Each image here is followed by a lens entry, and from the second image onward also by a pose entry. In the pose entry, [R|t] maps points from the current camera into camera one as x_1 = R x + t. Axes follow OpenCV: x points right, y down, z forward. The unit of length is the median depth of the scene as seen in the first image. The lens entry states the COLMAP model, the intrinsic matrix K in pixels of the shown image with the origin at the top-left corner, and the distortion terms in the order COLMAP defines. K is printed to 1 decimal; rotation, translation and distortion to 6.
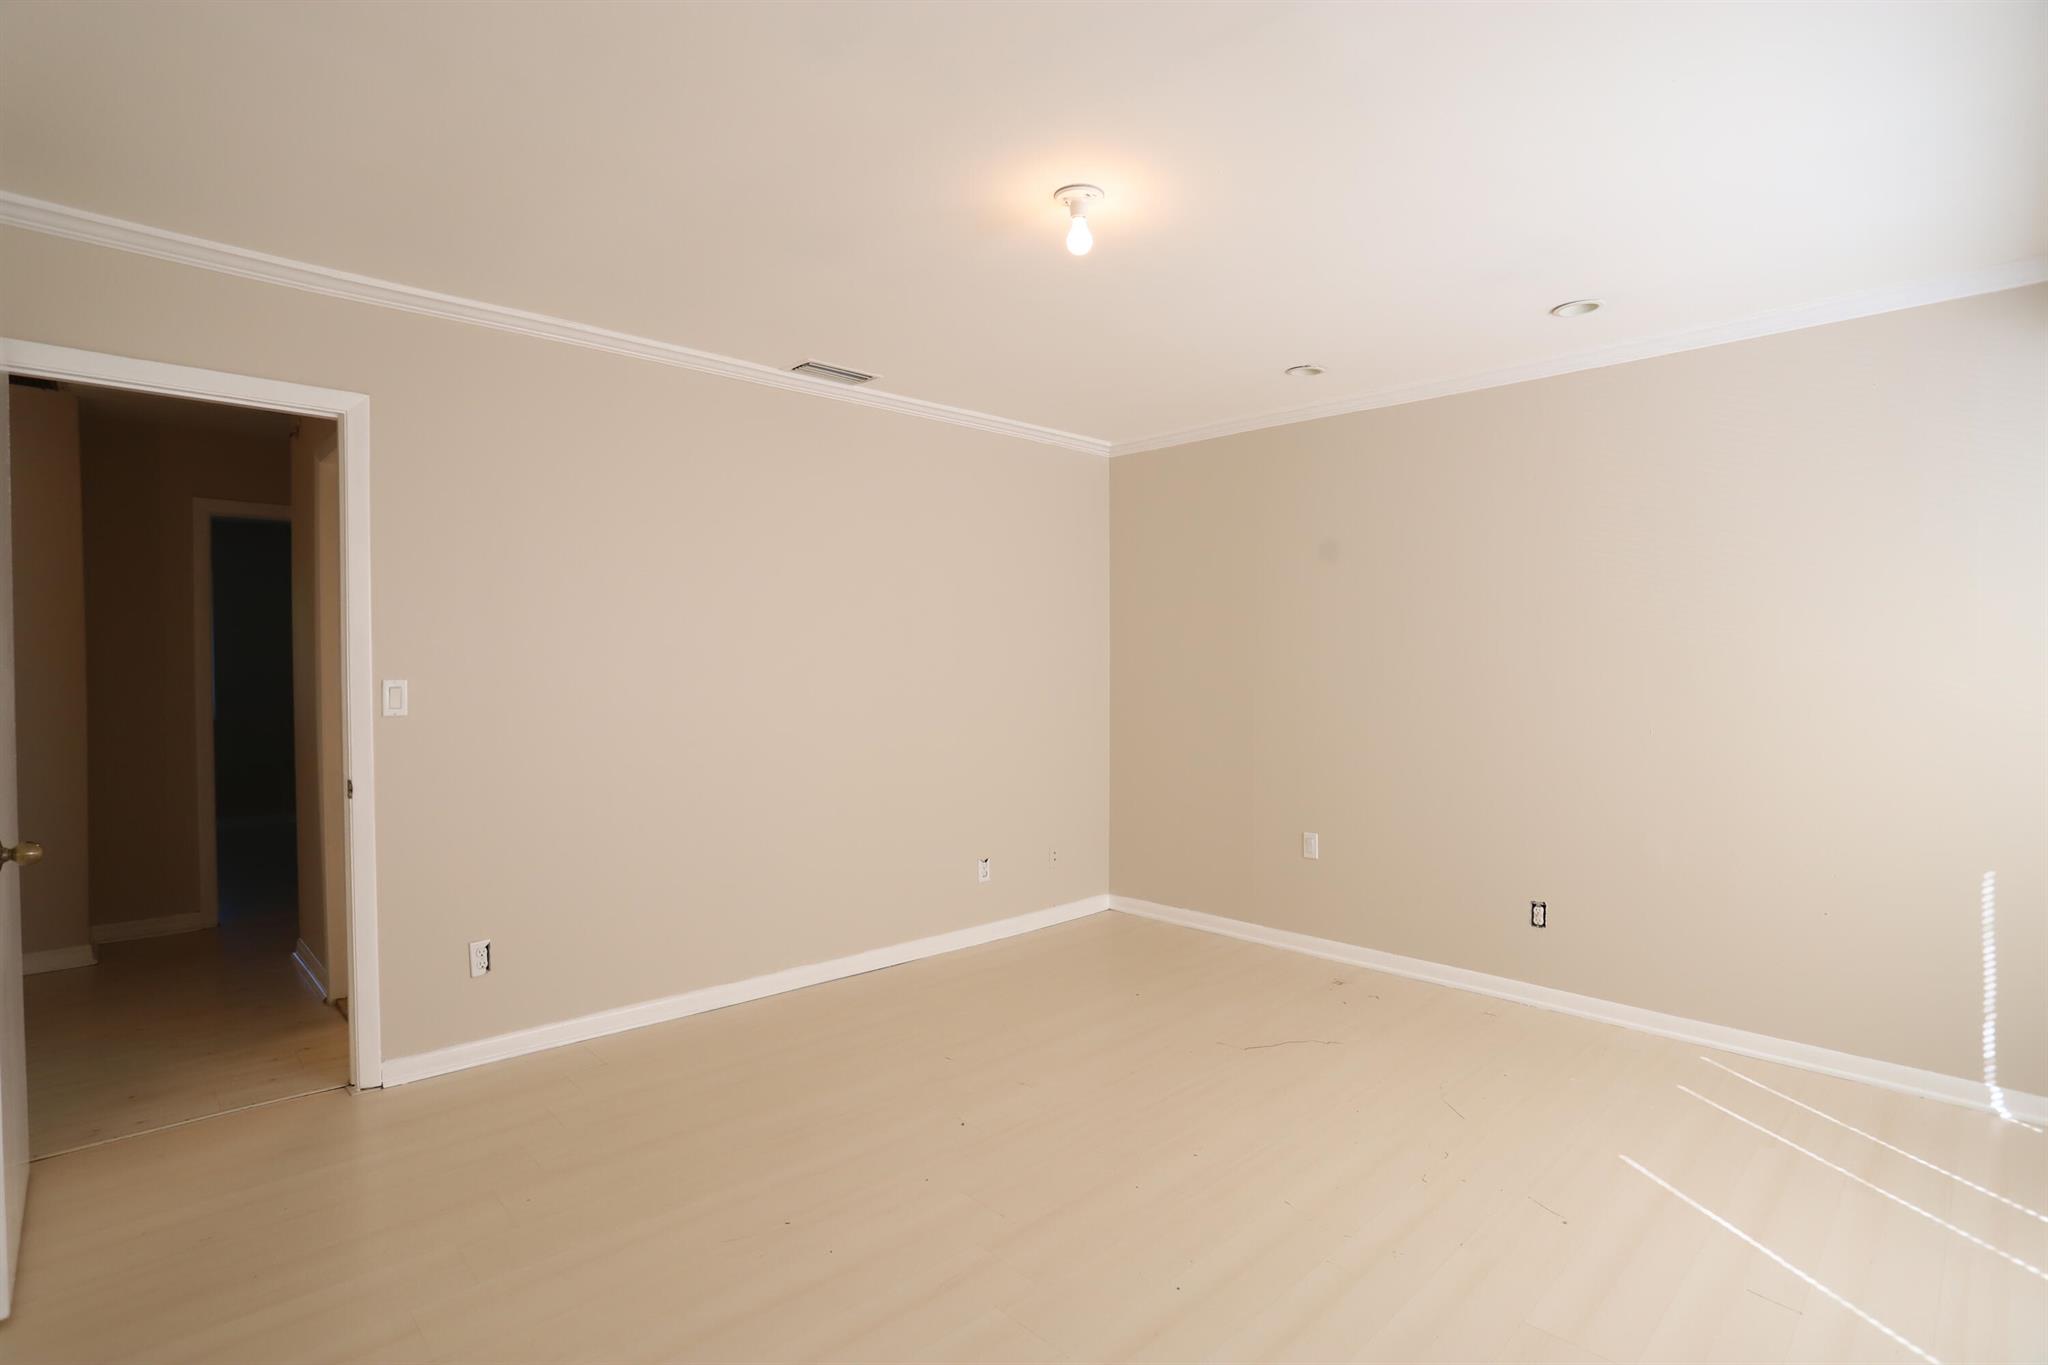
lens RADIAL K [[995.6, 0, 1024.1], [0, 995.6, 680.8], [0, 0, 1]] dist [-0.043811, -0.000017]
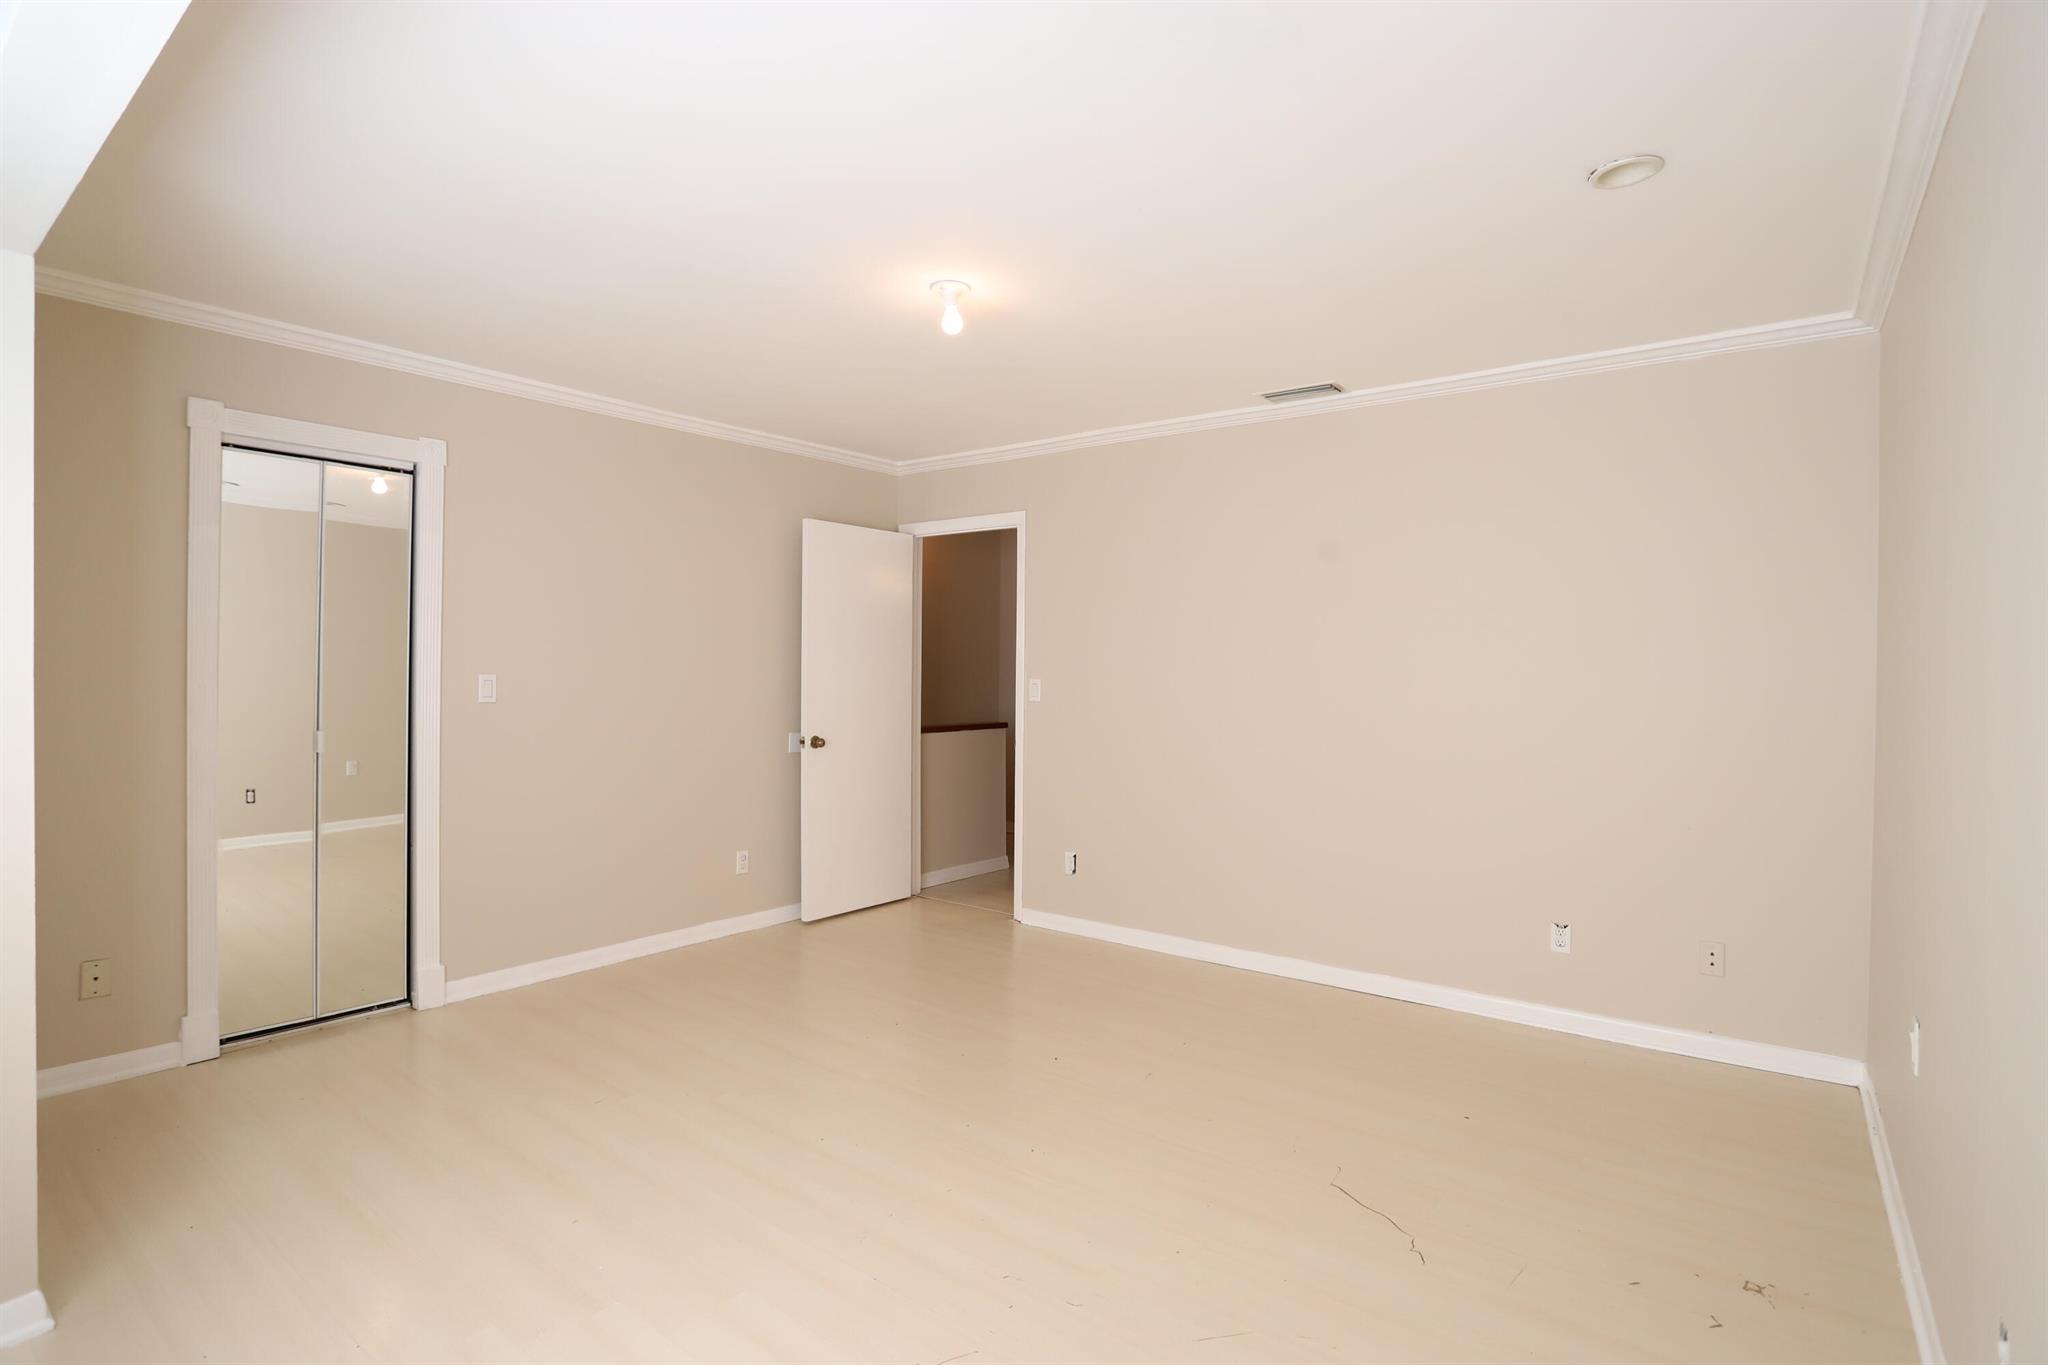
lens RADIAL K [[995.6, 0, 1024.6], [0, 995.6, 677.5], [0, 0, 1]] dist [-0.043811, -0.000017]
pose [[0.169487, 0.003526, -0.985526, 0.918201], [-0.030792, 0.999524, -0.001720, -0.000313], [0.985051, 0.030638, 0.169515, 0.634313]]
